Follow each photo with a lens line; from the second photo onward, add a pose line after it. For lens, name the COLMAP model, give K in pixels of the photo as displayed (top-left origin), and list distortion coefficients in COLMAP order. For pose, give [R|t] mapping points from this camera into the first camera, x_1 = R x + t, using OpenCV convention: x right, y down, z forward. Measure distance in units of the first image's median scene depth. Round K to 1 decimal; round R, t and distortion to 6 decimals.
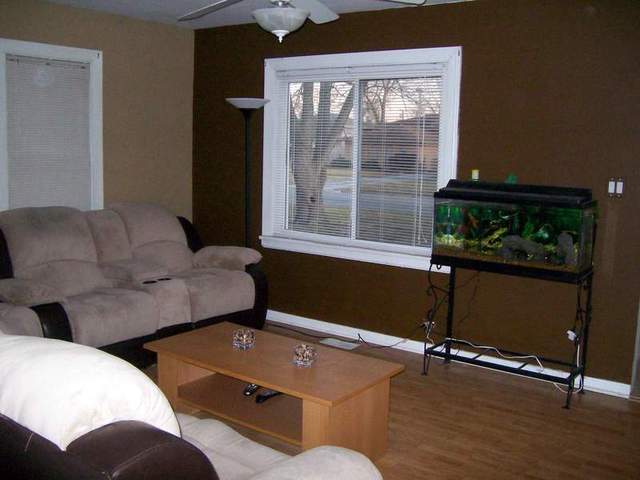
lens RADIAL K [[683.2, 0, 320.0], [0, 683.2, 240.0], [0, 0, 1]] dist [-0.128242, 0.056869]
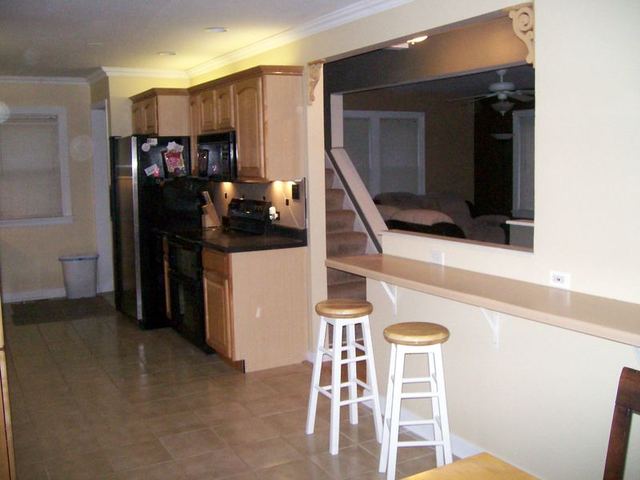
lens RADIAL K [[683.2, 0, 320.0], [0, 683.2, 240.0], [0, 0, 1]] dist [-0.128242, 0.056869]
pose [[0.908430, 0.003045, -0.418026, 0.249107], [-0.017163, 0.999402, -0.030017, 0.167271], [0.417684, 0.034442, 0.907939, -1.018808]]
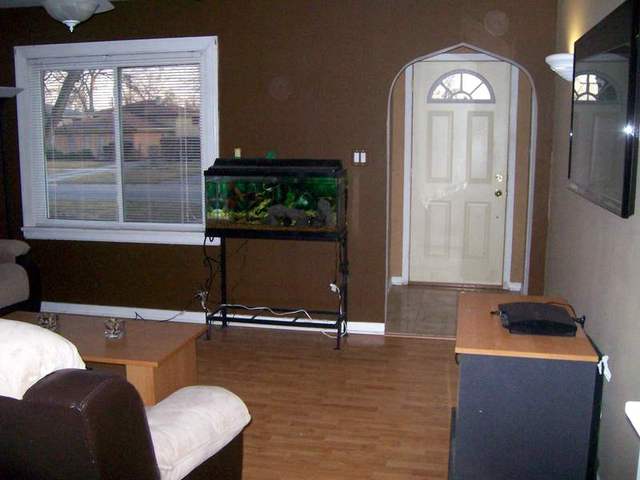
lens RADIAL K [[683.2, 0, 320.0], [0, 683.2, 240.0], [0, 0, 1]] dist [-0.128242, 0.056869]
pose [[0.913419, -0.088979, 0.397176, -0.101799], [0.080753, 0.996031, 0.037426, 0.014087], [-0.398930, -0.002112, 0.916979, -0.067237]]
